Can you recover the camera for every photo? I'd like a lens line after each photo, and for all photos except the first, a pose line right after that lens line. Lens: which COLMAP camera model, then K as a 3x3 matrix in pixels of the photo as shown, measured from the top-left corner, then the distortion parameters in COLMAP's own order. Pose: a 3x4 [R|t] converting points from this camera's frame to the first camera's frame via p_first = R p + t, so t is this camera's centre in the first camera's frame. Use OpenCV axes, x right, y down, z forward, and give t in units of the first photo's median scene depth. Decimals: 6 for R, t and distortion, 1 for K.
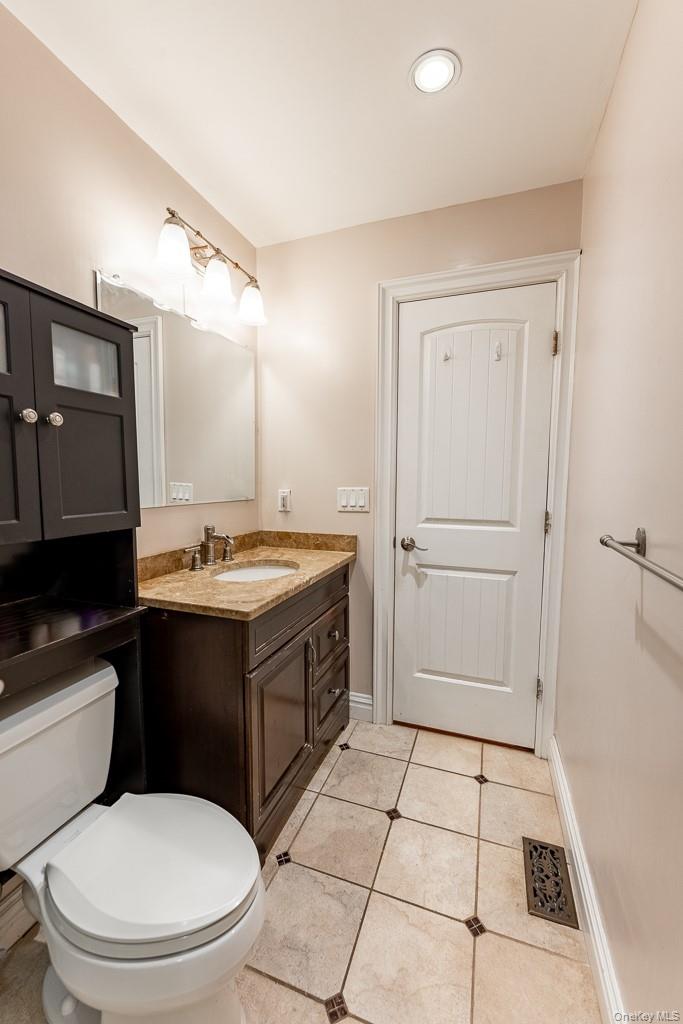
lens RADIAL K [[412.8, 0, 341.5], [0, 412.8, 512.0], [0, 0, 1]] dist [-0.000455, -0.000506]
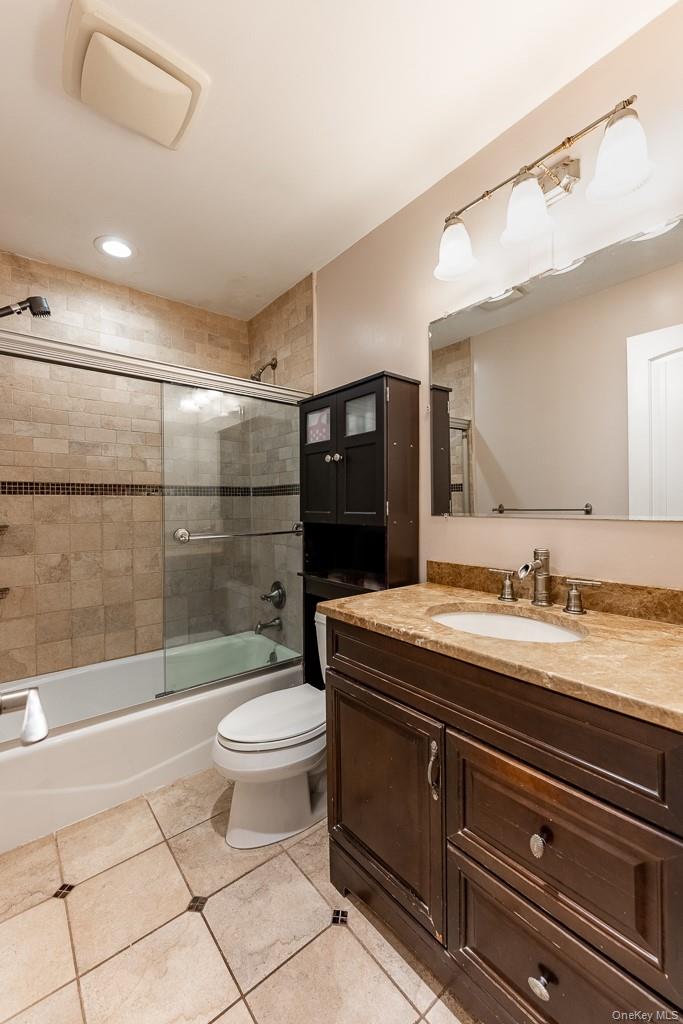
lens RADIAL K [[413.7, 0, 342.2], [0, 413.7, 511.3], [0, 0, 1]] dist [0.000429, -0.000745]
pose [[-0.508002, 0.009263, -0.861306, 0.665044], [-0.067955, 0.996394, 0.050796, -0.064927], [0.858671, 0.084334, -0.505541, 1.520844]]
